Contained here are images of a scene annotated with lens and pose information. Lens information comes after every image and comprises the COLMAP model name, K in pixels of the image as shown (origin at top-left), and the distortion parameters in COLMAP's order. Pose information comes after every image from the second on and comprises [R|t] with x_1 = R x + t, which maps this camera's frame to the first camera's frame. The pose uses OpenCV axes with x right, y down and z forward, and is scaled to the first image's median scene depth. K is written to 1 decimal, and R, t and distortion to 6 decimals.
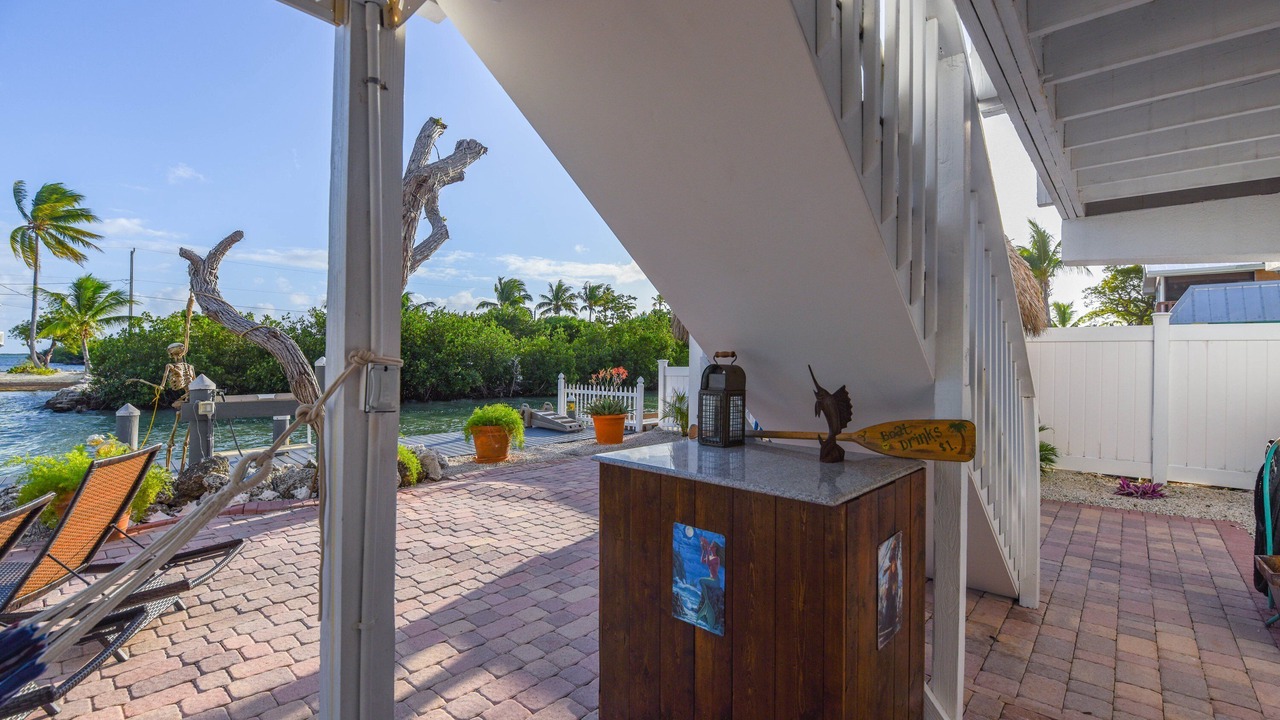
lens RADIAL K [[553.9, 0, 650.8], [0, 553.9, 358.9], [0, 0, 1]] dist [-0.003482, -0.009439]
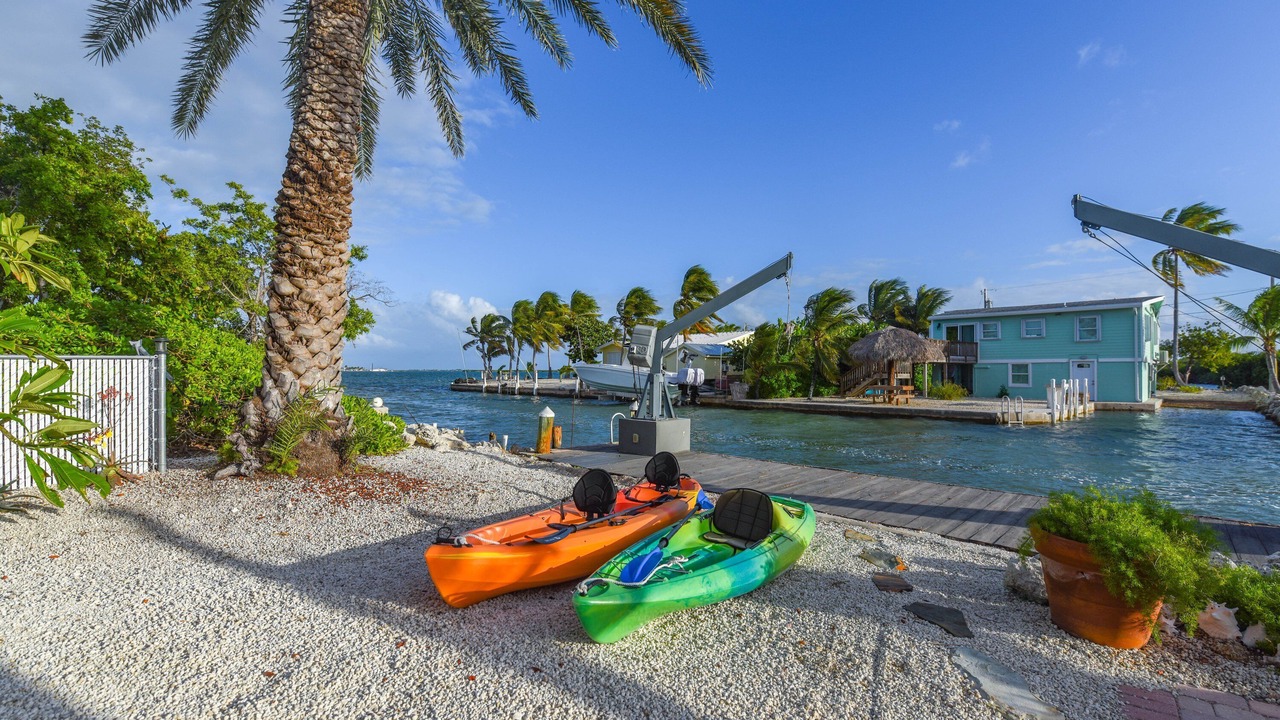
lens RADIAL K [[553.9, 0, 645.7], [0, 553.9, 361.6], [0, 0, 1]] dist [-0.003482, -0.009439]
pose [[0.028037, -0.024339, -0.999311, -0.761819], [-0.004915, 0.999688, -0.024486, 0.005242], [0.999595, 0.005598, 0.027908, -0.222020]]
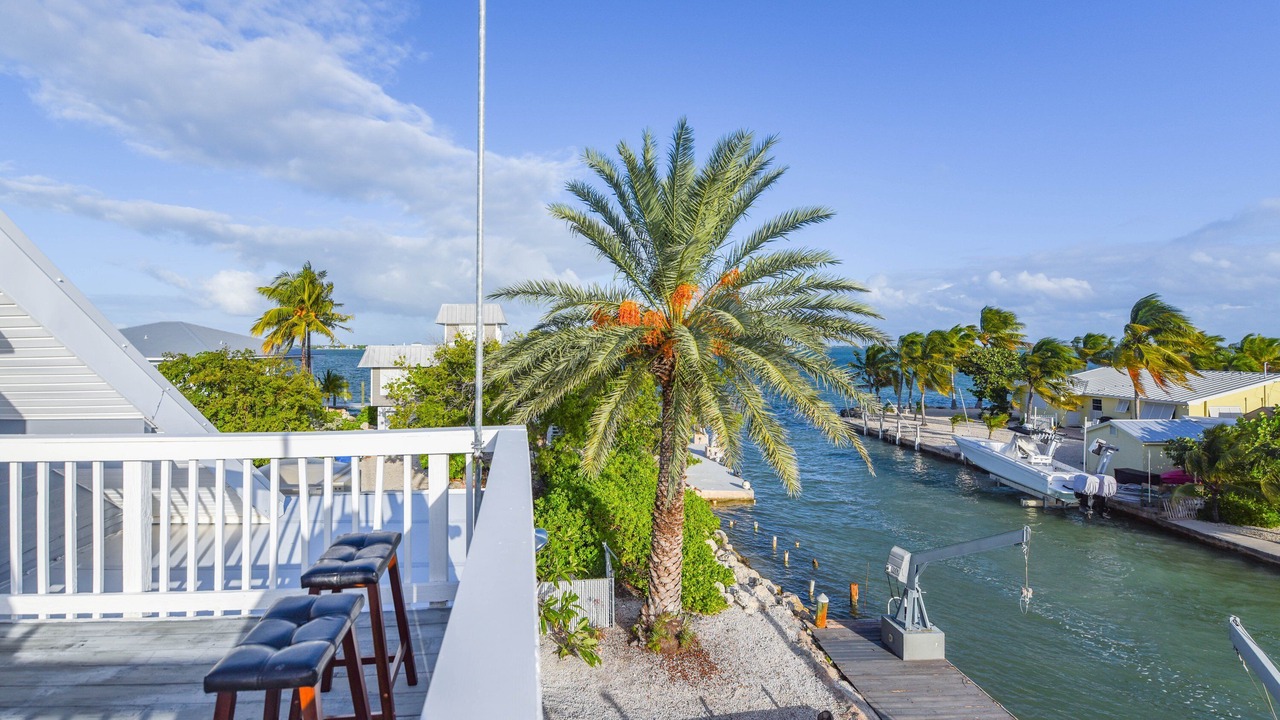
lens RADIAL K [[585.7, 0, 574.2], [0, 585.7, 331.6], [0, 0, 1]] dist [-0.013417, -0.002386]
pose [[-0.696450, -0.023274, -0.717228, 0.013072], [-0.002128, 0.999537, -0.030369, -0.853630], [0.717602, -0.019624, -0.696177, 0.451159]]
